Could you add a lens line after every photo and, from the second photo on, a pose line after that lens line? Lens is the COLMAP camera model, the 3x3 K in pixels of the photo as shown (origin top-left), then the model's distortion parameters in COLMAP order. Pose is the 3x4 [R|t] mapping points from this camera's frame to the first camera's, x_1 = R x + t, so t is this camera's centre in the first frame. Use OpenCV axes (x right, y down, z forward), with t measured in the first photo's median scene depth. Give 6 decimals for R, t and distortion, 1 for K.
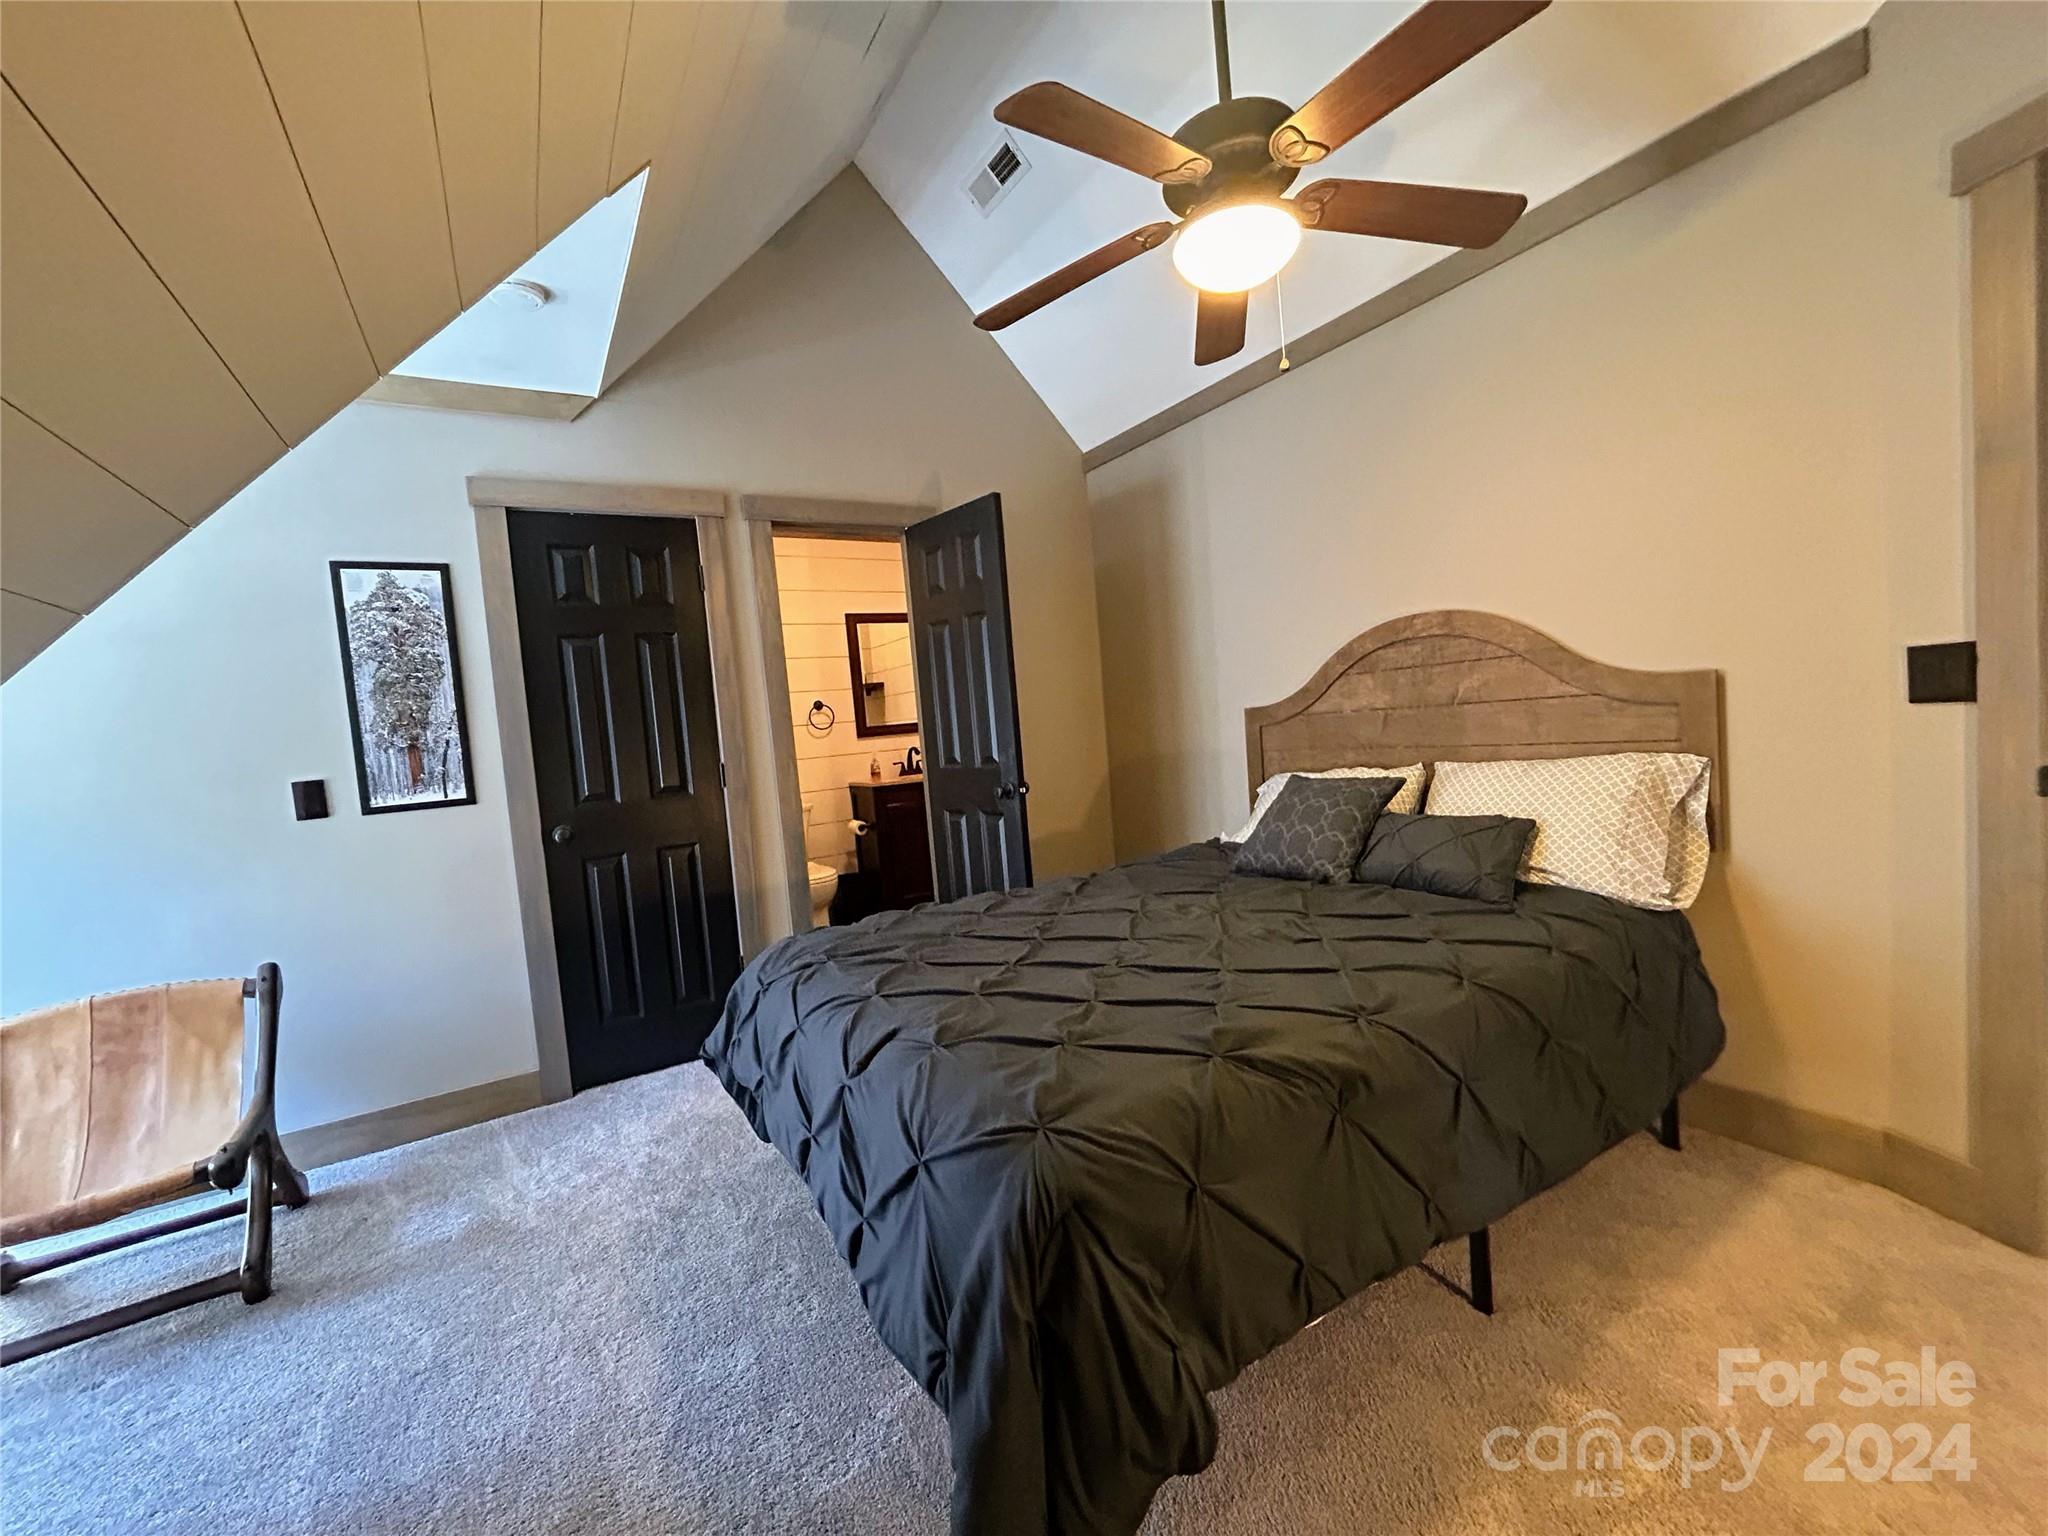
lens RADIAL K [[821.5, 0, 1029.7], [0, 821.5, 774.2], [0, 0, 1]] dist [0.000410, -0.000002]
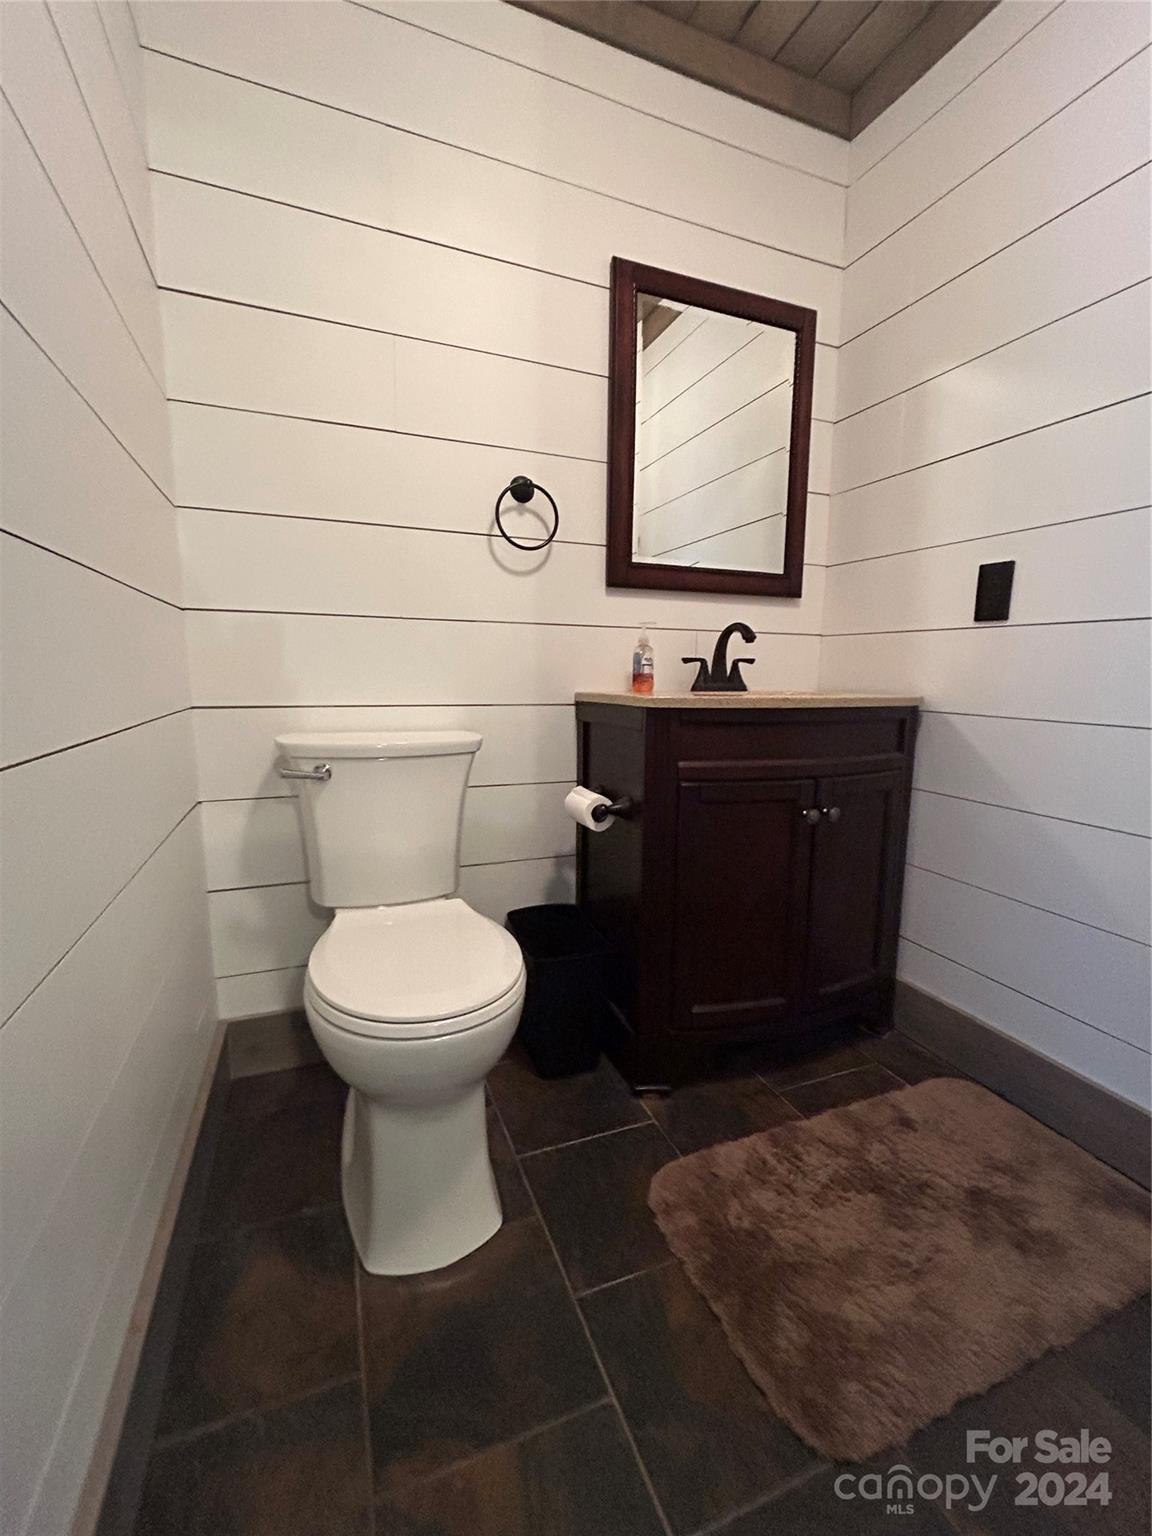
lens RADIAL K [[616.2, 0, 574.7], [0, 616.2, 767.7], [0, 0, 1]] dist [0.000410, -0.000002]
pose [[0.975672, 0.119036, -0.184104, -0.159016], [-0.104027, 0.990569, 0.089175, 0.020417], [0.192983, -0.067854, 0.978853, 0.694167]]
